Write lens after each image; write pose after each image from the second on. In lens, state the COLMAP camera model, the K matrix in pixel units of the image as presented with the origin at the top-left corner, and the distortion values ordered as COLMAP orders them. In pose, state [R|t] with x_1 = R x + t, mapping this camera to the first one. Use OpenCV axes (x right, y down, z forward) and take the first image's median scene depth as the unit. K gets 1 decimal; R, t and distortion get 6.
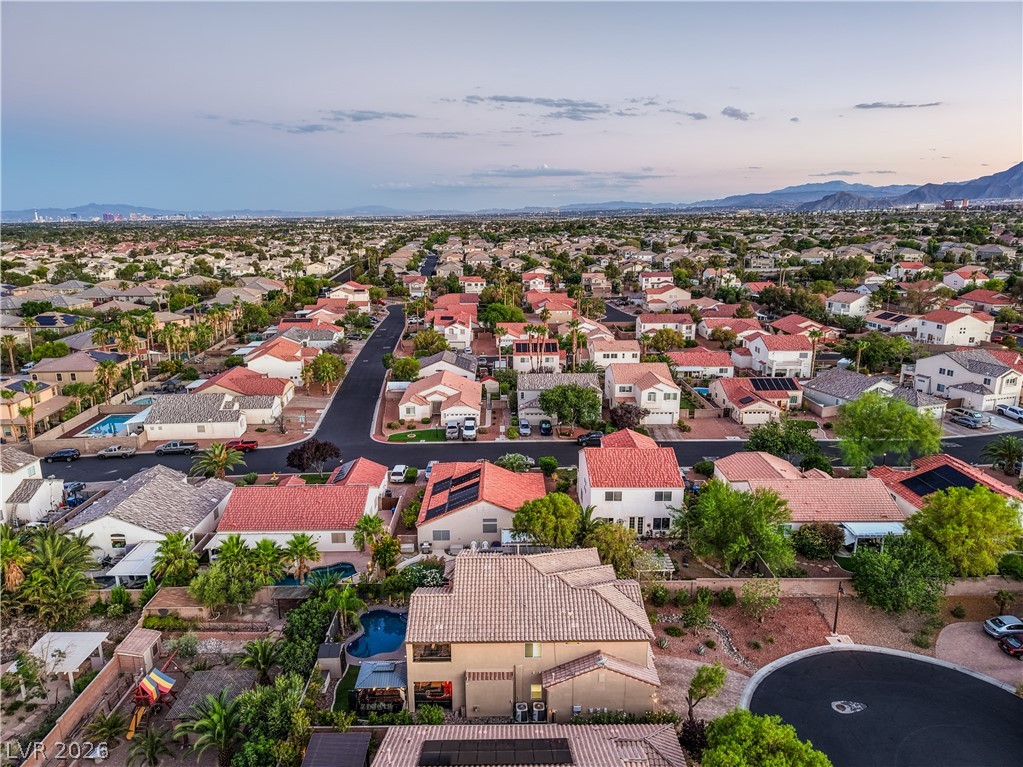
lens RADIAL K [[686.0, 0, 511.9], [0, 686.0, 387.9], [0, 0, 1]] dist [0.035382, -0.034296]
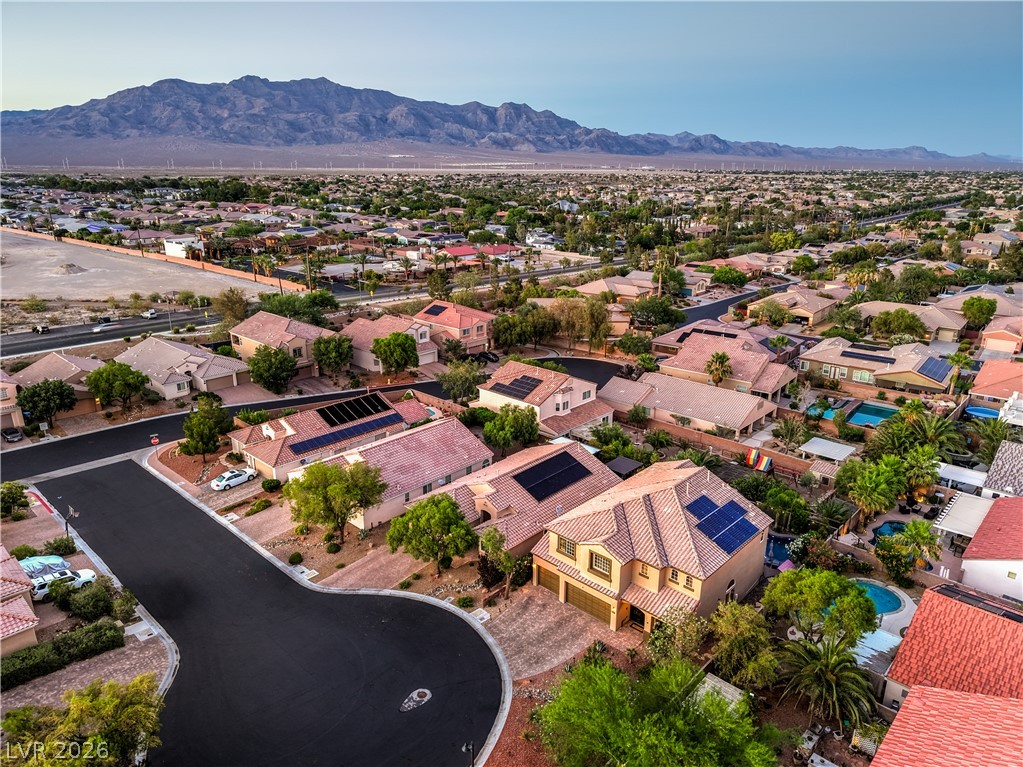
lens RADIAL K [[686.0, 0, 511.9], [0, 686.0, 387.9], [0, 0, 1]] dist [0.035382, -0.034296]
pose [[-0.695543, 0.221383, -0.683527, 0.435106], [-0.181504, 0.866349, 0.465290, -0.167892], [0.695181, 0.447692, -0.562401, 0.659565]]
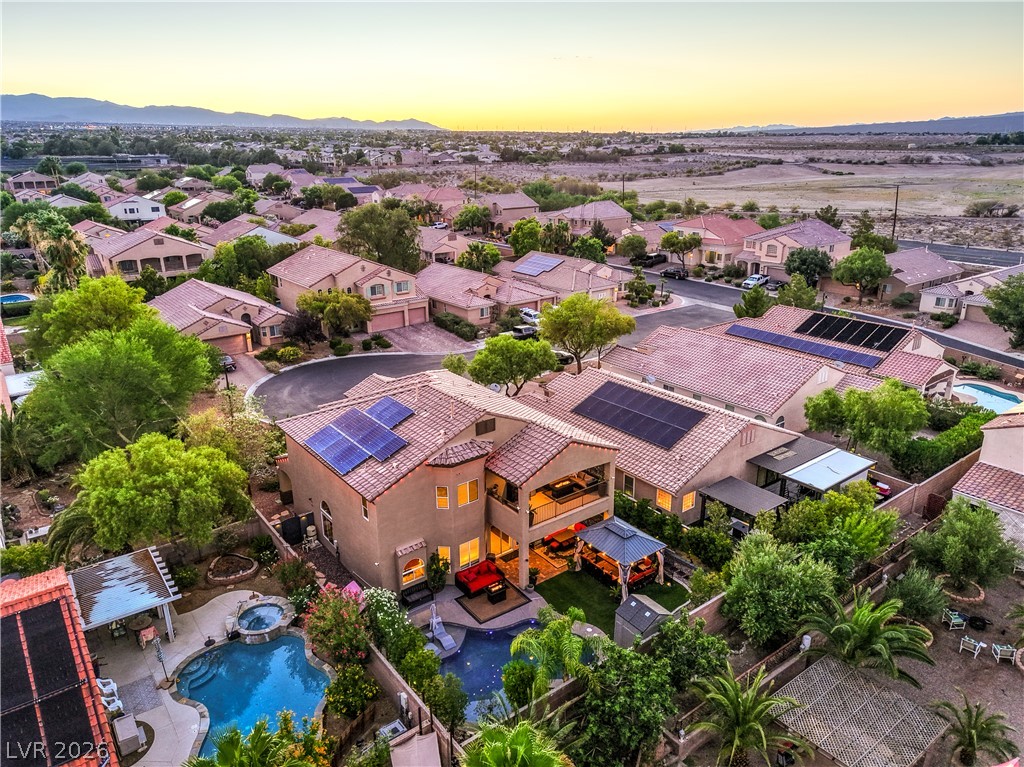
lens RADIAL K [[686.6, 0, 512.4], [0, 686.6, 387.9], [0, 0, 1]] dist [0.035382, -0.034296]
pose [[-0.593875, -0.258983, 0.761735, -0.281143], [0.210205, 0.863945, 0.457616, -0.029436], [-0.776613, 0.431887, -0.458636, 0.611090]]
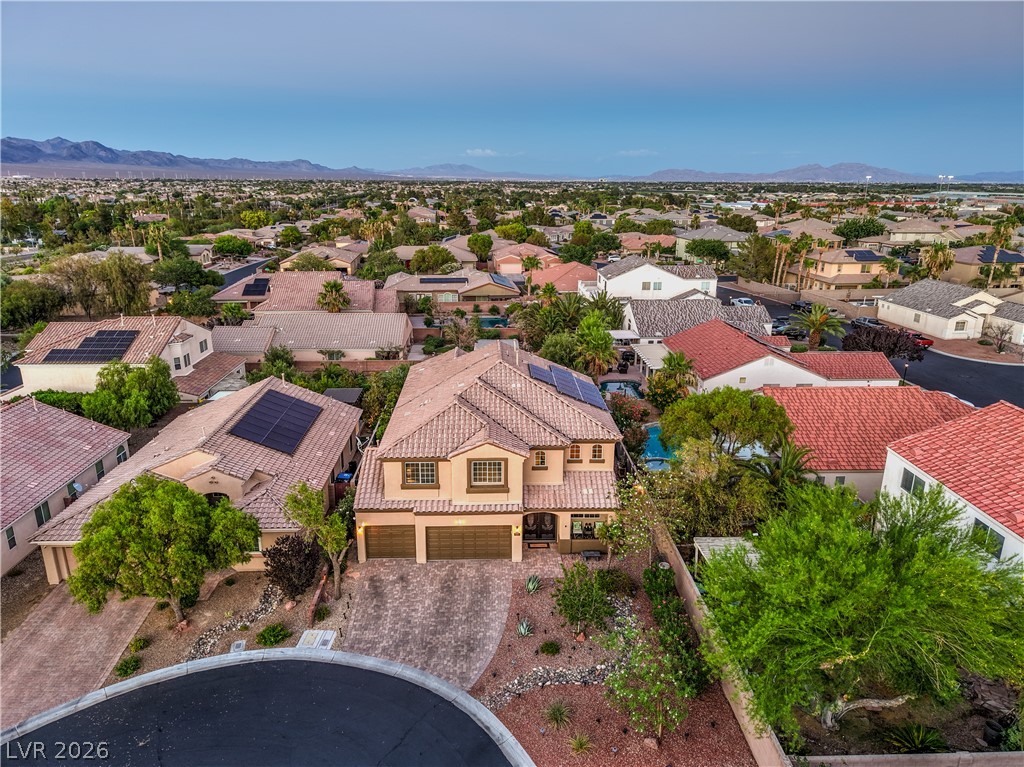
lens RADIAL K [[686.6, 0, 512.4], [0, 686.6, 387.9], [0, 0, 1]] dist [0.035382, -0.034296]
pose [[0.016147, 0.296190, -0.954993, 0.386175], [-0.248057, 0.926444, 0.283141, 0.021147], [0.968611, 0.232320, 0.088432, 0.459422]]
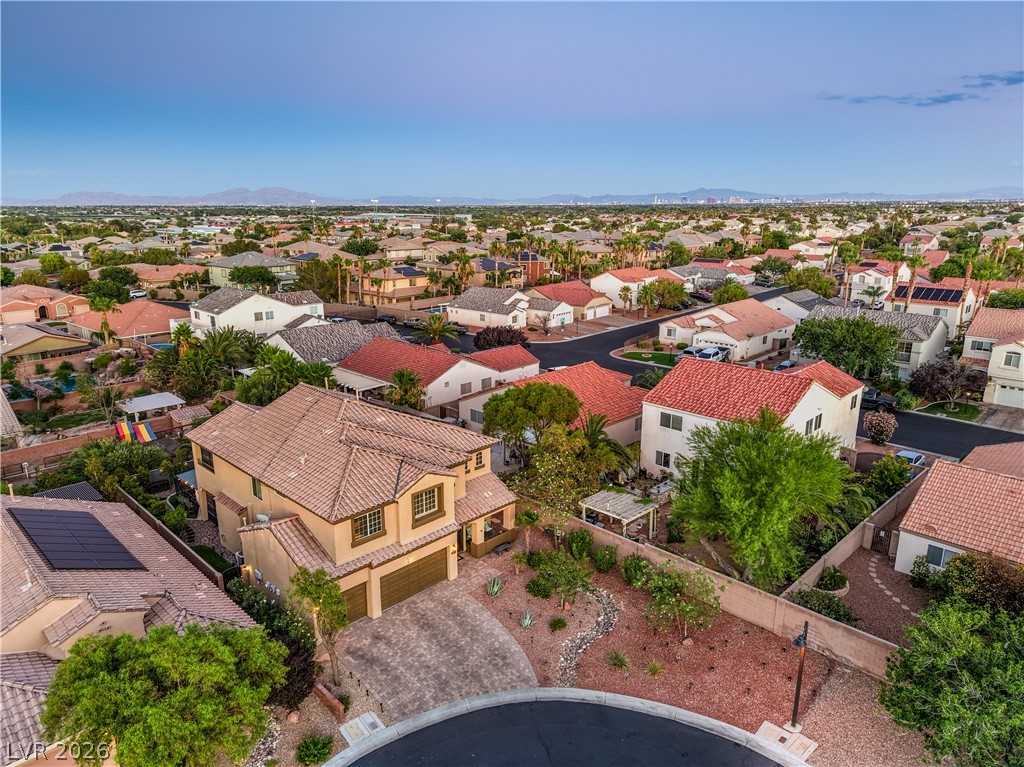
lens RADIAL K [[680.7, 0, 513.1], [0, 680.7, 409.1], [0, 0, 1]] dist [0.036596, -0.029194]
pose [[0.701254, 0.210585, -0.681099, 0.330750], [-0.175828, 0.976953, 0.121027, 0.062083], [0.690888, 0.034885, 0.722119, 0.276797]]
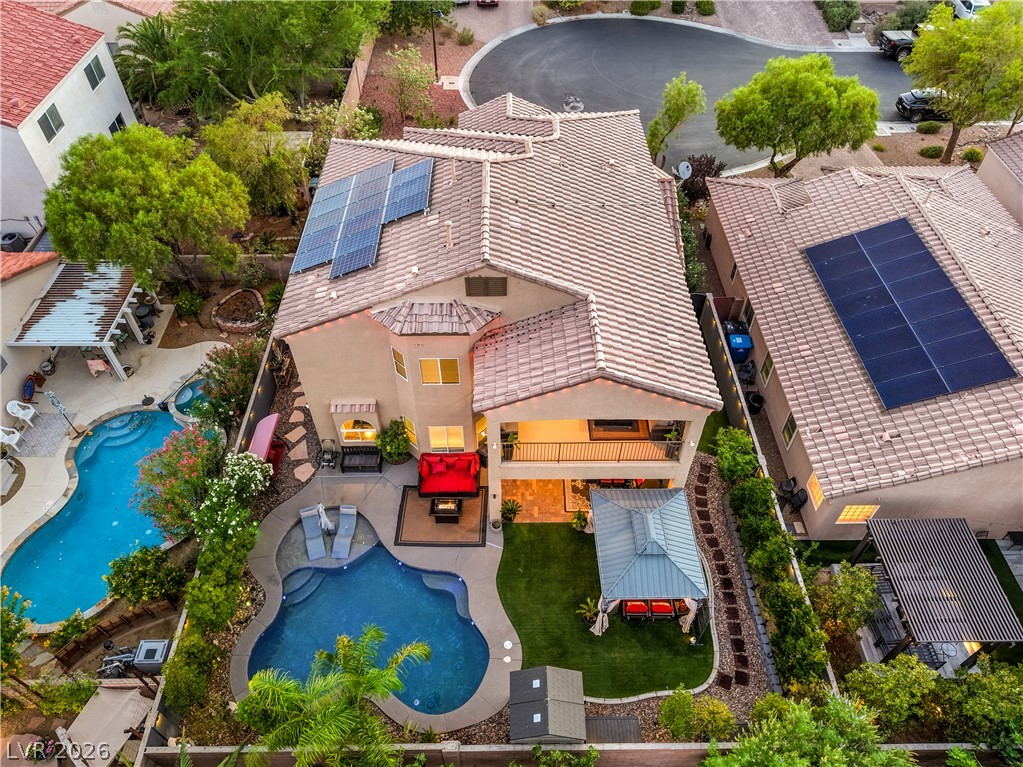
lens RADIAL K [[686.0, 0, 511.9], [0, 686.0, 387.9], [0, 0, 1]] dist [0.035382, -0.034296]
pose [[0.001175, -0.741717, 0.670712, -0.180545], [0.249203, 0.649769, 0.718121, 0.016380], [-0.968451, 0.166300, 0.185601, 0.448834]]
